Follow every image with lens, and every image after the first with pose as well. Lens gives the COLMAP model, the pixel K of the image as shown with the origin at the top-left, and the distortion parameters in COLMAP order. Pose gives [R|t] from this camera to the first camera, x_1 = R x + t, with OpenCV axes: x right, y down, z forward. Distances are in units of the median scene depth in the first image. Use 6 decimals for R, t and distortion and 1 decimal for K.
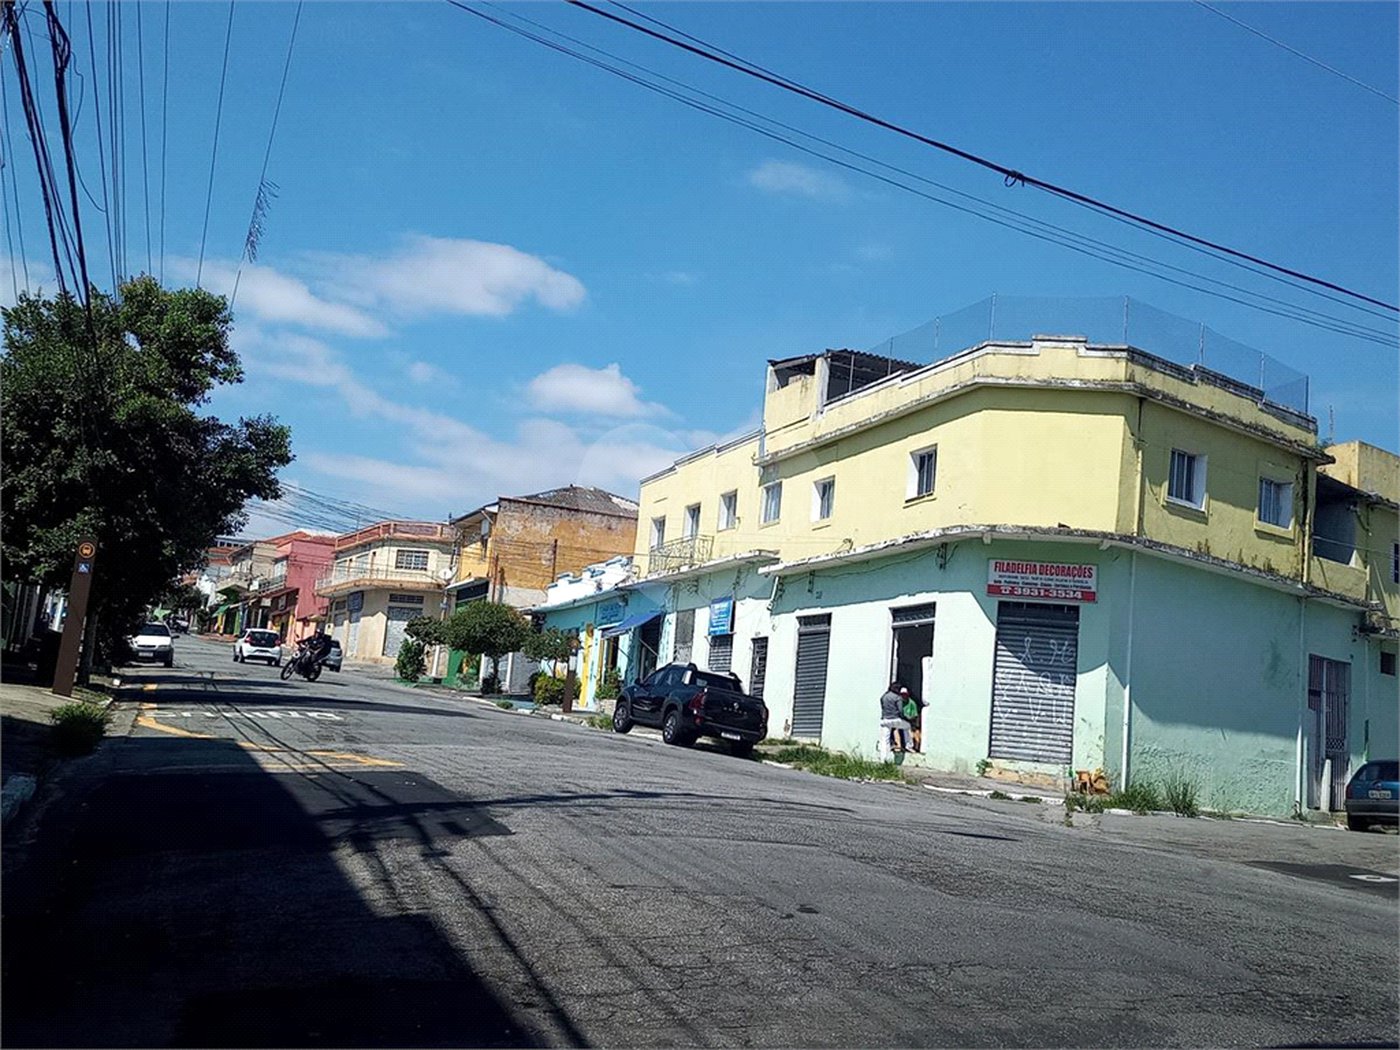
lens RADIAL K [[1502.3, 0, 696.3], [0, 1502.3, 523.6], [0, 0, 1]] dist [0.078324, -0.016738]
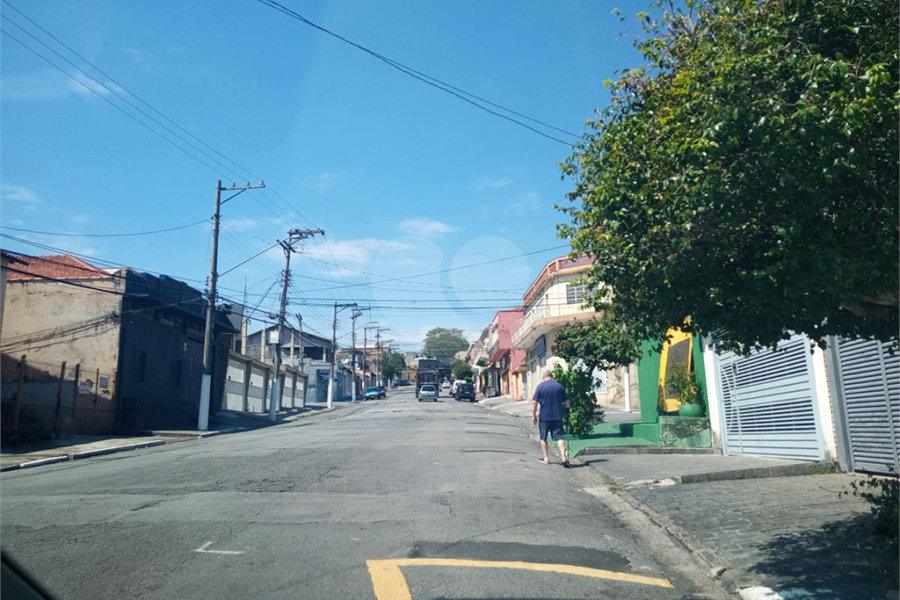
lens RADIAL K [[669.7, 0, 450.0], [0, 669.7, 300.0], [0, 0, 1]] dist [0.001922, -0.000670]
pose [[0.897881, -0.179185, -0.402121, -0.228797], [0.158228, 0.983733, -0.085050, 0.126651], [0.410820, 0.012738, 0.911628, 1.405468]]
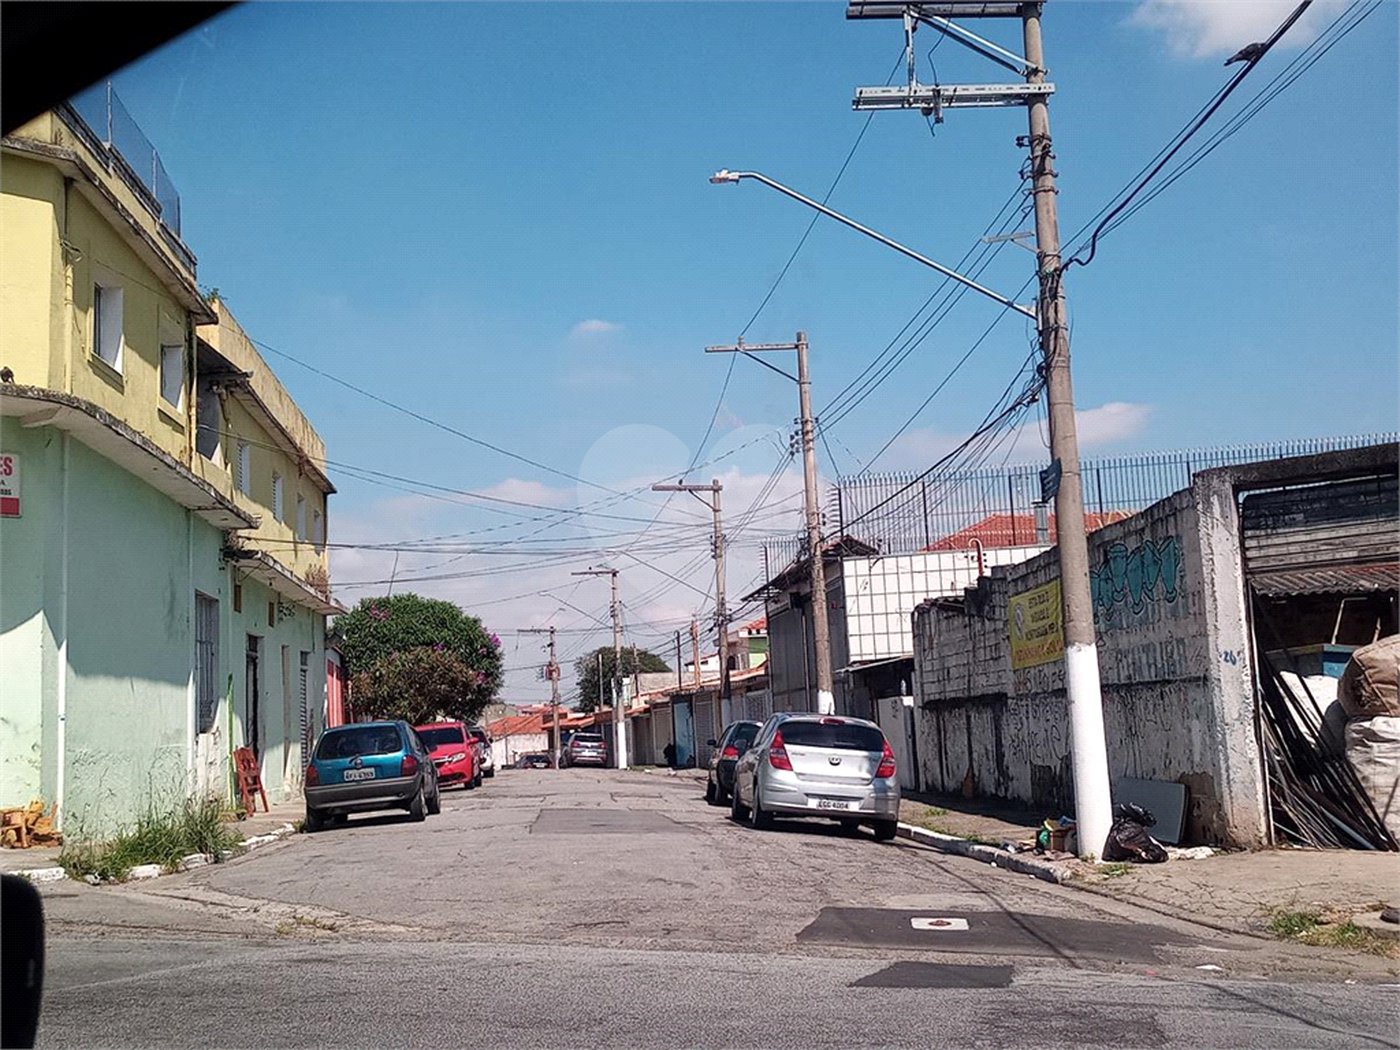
lens RADIAL K [[1645.5, 0, 695.6], [0, 1645.5, 511.2], [0, 0, 1]] dist [0.078127, -0.020828]
pose [[0.565599, -0.003491, 0.824673, -0.090582], [-0.030153, 0.999235, 0.024910, 0.020281], [-0.824129, -0.038955, 0.565061, 0.325505]]
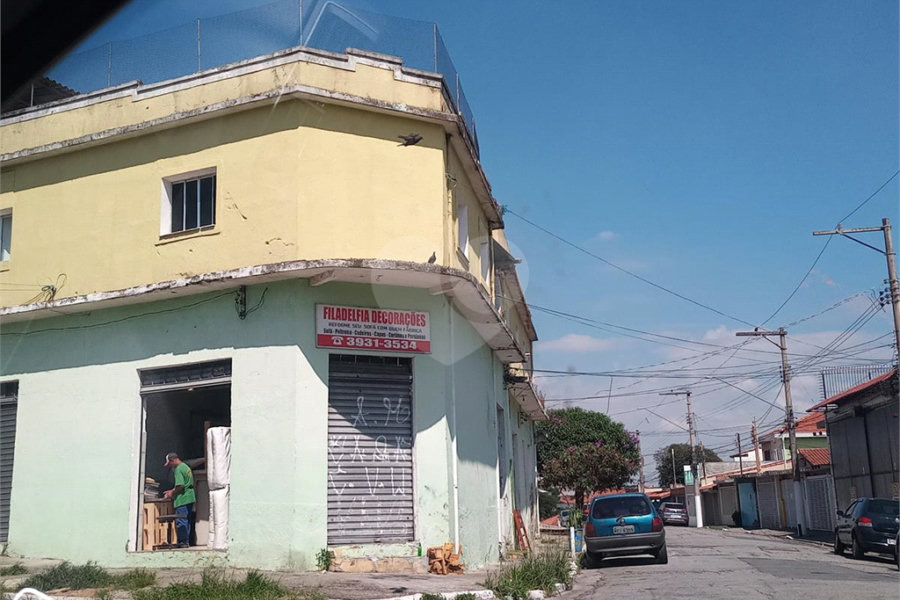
lens RADIAL K [[1060.2, 0, 448.7], [0, 1060.2, 295.0], [0, 0, 1]] dist [0.074182, -0.020629]
pose [[0.737977, 0.024038, 0.674398, -0.115412], [-0.007043, 0.999585, -0.027922, 0.027211], [-0.674789, 0.015856, 0.737840, 0.409380]]
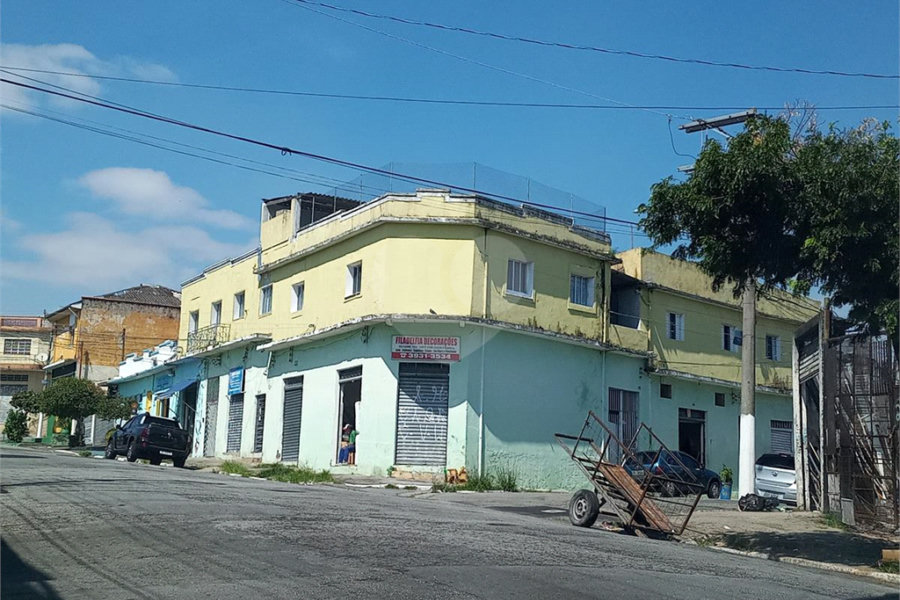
lens RADIAL K [[1231.5, 0, 450.0], [0, 1231.5, 300.0], [0, 0, 1]] dist [0.071269, -0.069694]
pose [[0.989361, -0.036428, 0.140846, 0.060869], [0.036467, 0.999332, 0.002307, -0.010522], [-0.140836, 0.002854, 0.990029, -0.194880]]
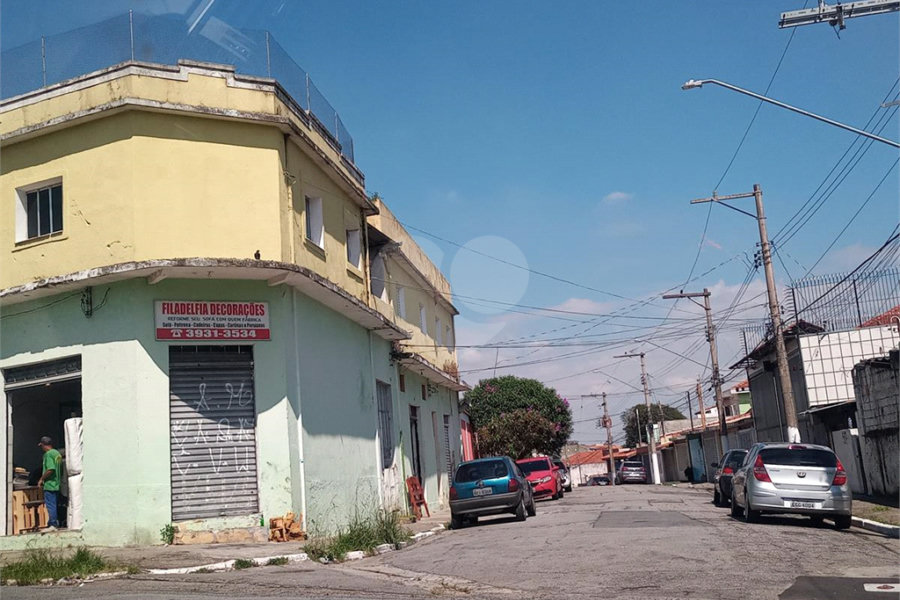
lens RADIAL K [[1060.2, 0, 448.7], [0, 1060.2, 295.0], [0, 0, 1]] dist [0.074182, -0.020629]
pose [[0.736181, -0.031221, 0.676064, -0.083877], [0.042135, 0.999112, 0.000258, 0.021696], [-0.675472, 0.028296, 0.736843, 0.325829]]
